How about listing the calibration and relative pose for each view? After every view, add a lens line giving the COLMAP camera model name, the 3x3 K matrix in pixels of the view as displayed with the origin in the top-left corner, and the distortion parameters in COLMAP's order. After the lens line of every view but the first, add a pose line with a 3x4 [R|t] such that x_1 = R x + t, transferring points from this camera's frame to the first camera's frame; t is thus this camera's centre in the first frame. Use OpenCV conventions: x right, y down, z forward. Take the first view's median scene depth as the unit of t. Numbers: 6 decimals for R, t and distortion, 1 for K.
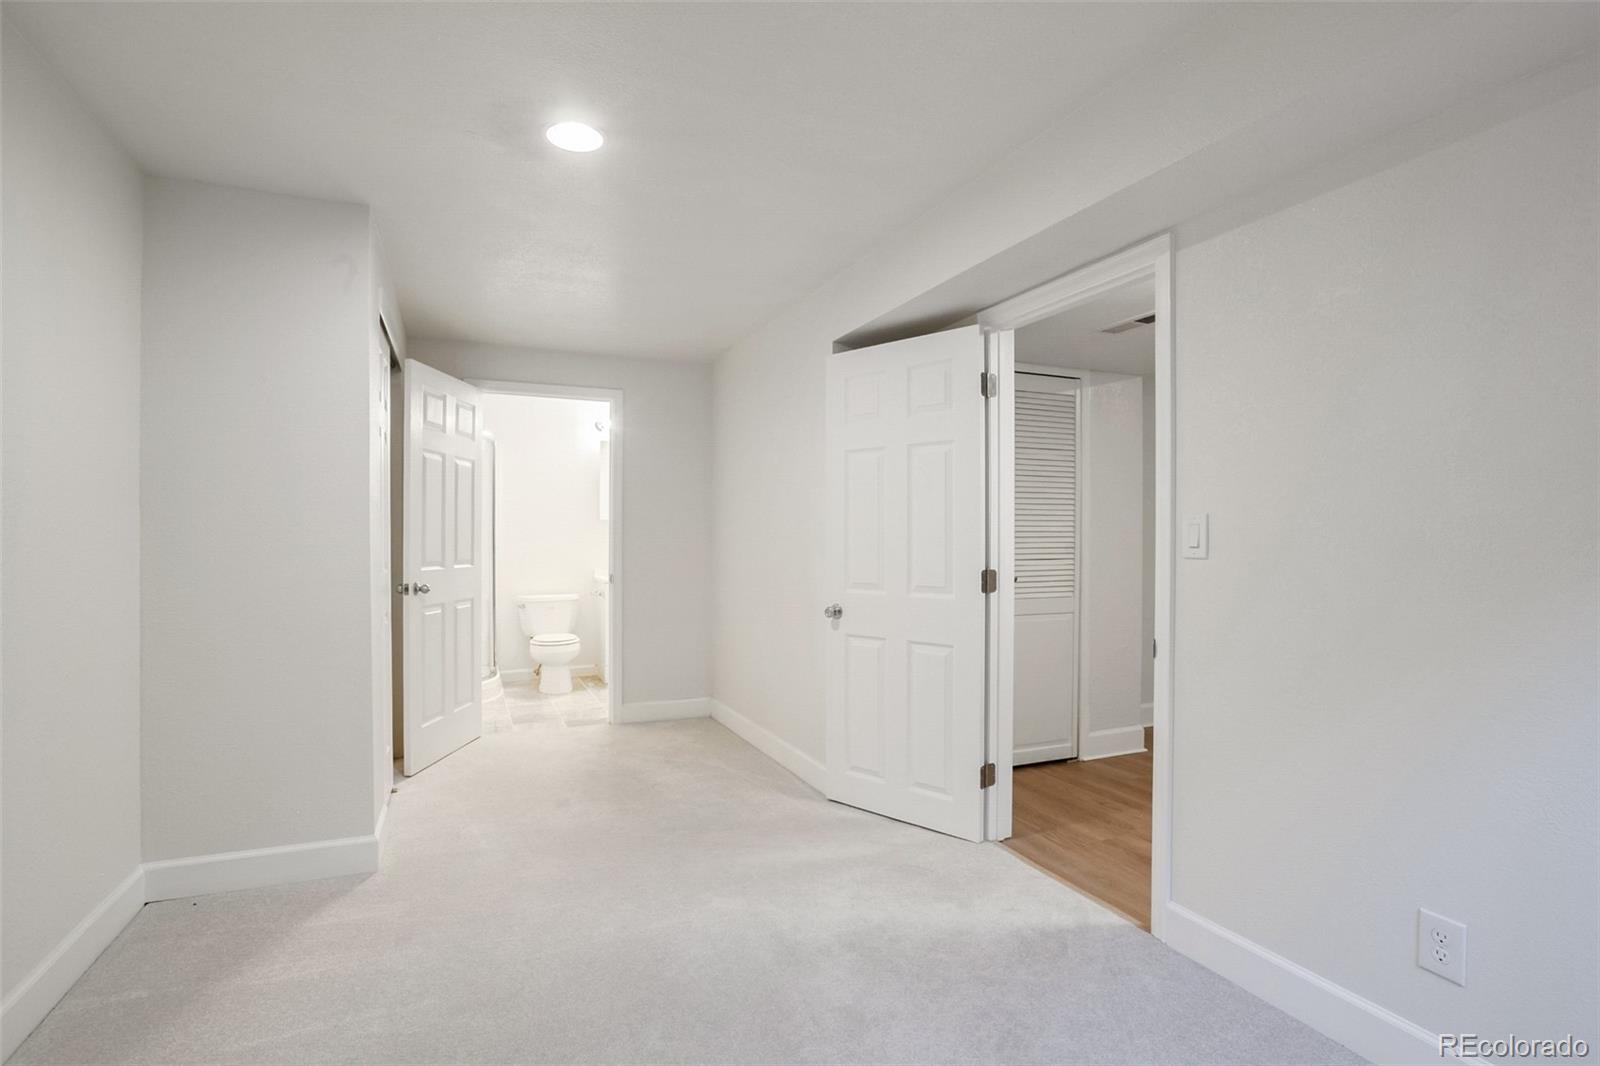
lens RADIAL K [[781.7, 0, 800.0], [0, 781.7, 533.0], [0, 0, 1]] dist [-0.000074, 0.000309]
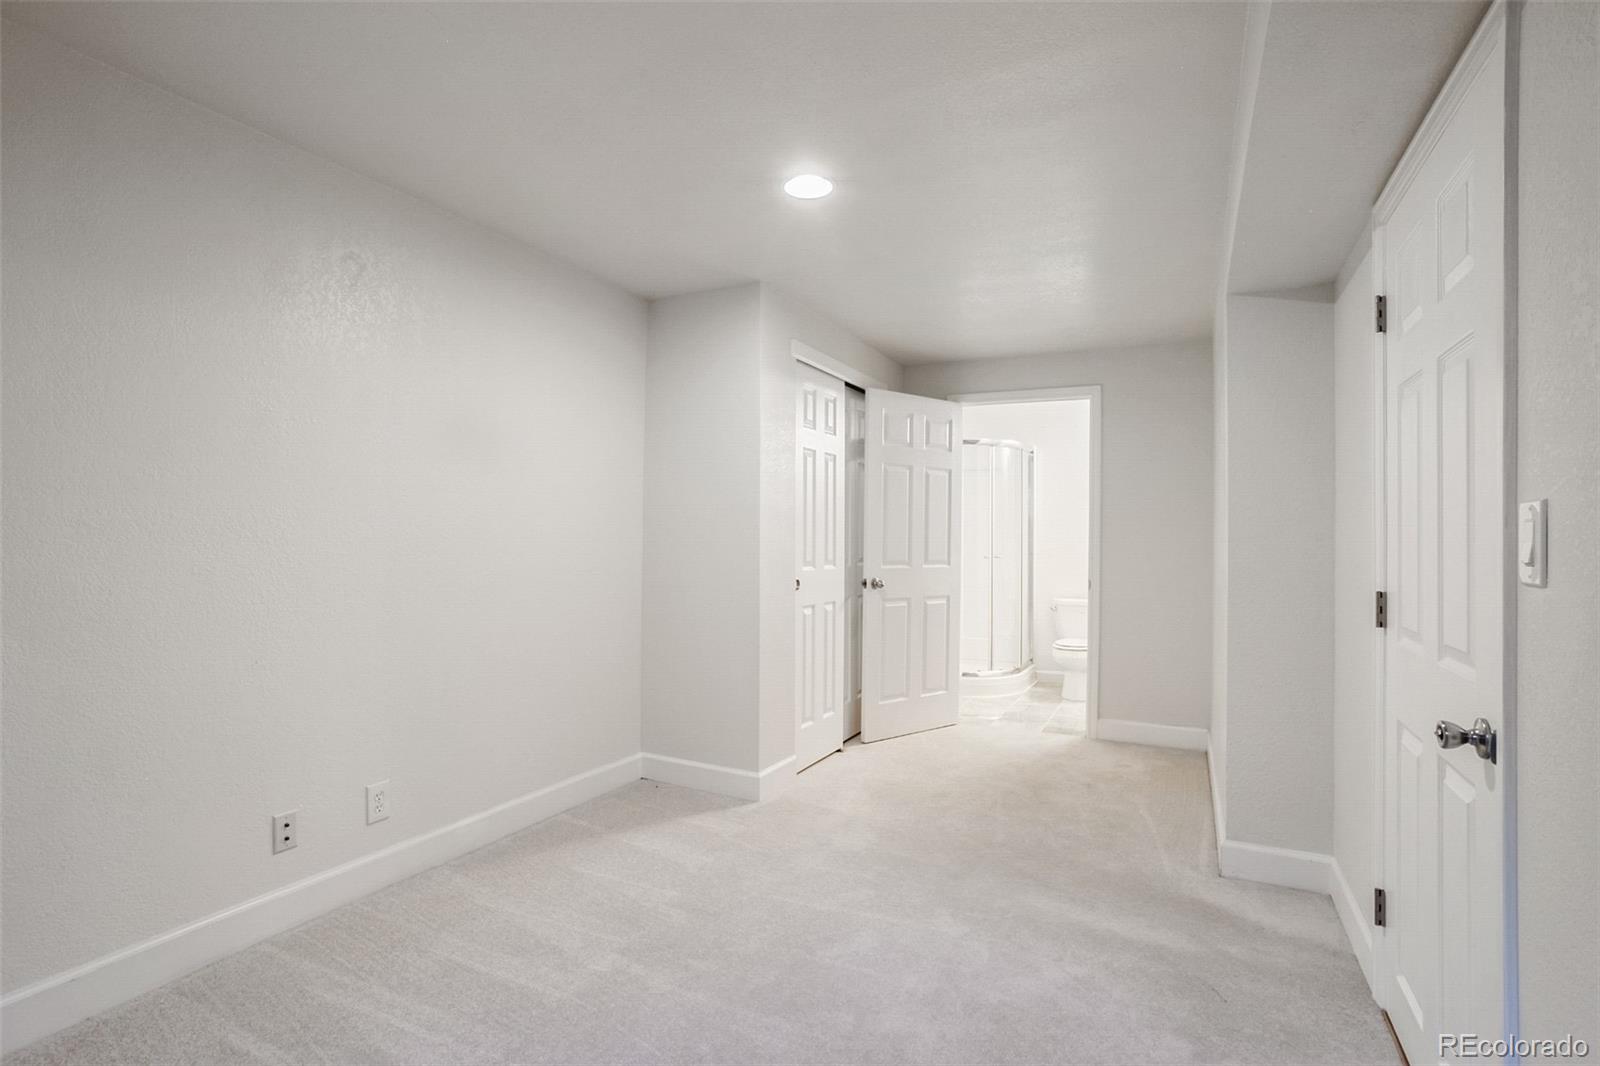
lens RADIAL K [[779.4, 0, 799.0], [0, 779.4, 526.5], [0, 0, 1]] dist [-0.071978, 0.000047]
pose [[0.640437, -0.005550, -0.767991, 0.321731], [-0.004488, 0.999930, -0.010969, -0.000660], [0.767998, 0.010471, 0.640367, 0.167053]]
